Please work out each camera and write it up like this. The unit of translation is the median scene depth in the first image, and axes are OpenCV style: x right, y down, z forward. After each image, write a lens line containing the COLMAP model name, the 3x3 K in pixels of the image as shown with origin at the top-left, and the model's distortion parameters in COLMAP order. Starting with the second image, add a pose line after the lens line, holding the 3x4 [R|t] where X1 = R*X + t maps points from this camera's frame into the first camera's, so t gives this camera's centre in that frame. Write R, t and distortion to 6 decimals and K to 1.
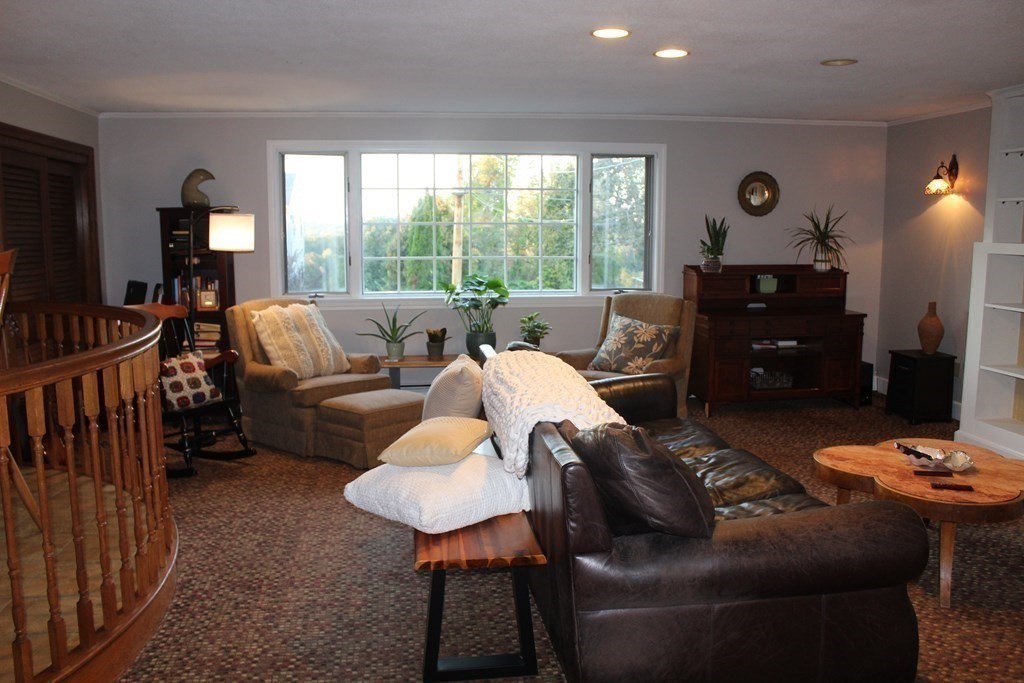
lens RADIAL K [[852.2, 0, 512.0], [0, 852.2, 341.5], [0, 0, 1]] dist [-0.095134, 0.002564]
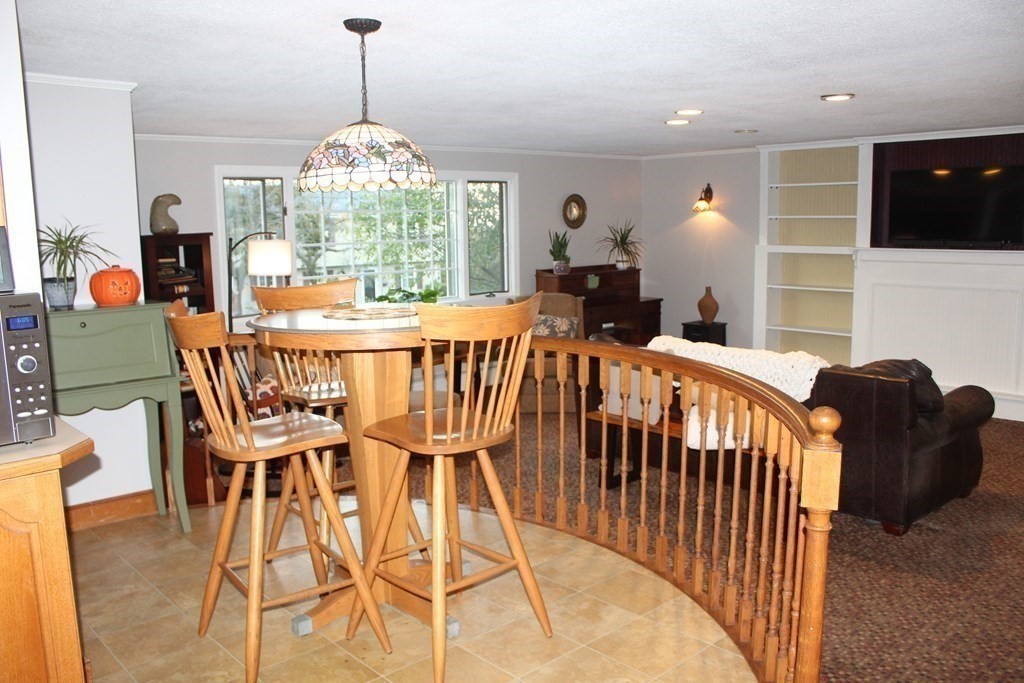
lens RADIAL K [[852.2, 0, 512.0], [0, 852.2, 341.5], [0, 0, 1]] dist [-0.095134, 0.002564]
pose [[0.827343, -0.092029, 0.554106, -0.540908], [0.090648, 0.995432, 0.029978, -0.026027], [-0.554334, 0.025426, 0.831906, -0.022322]]
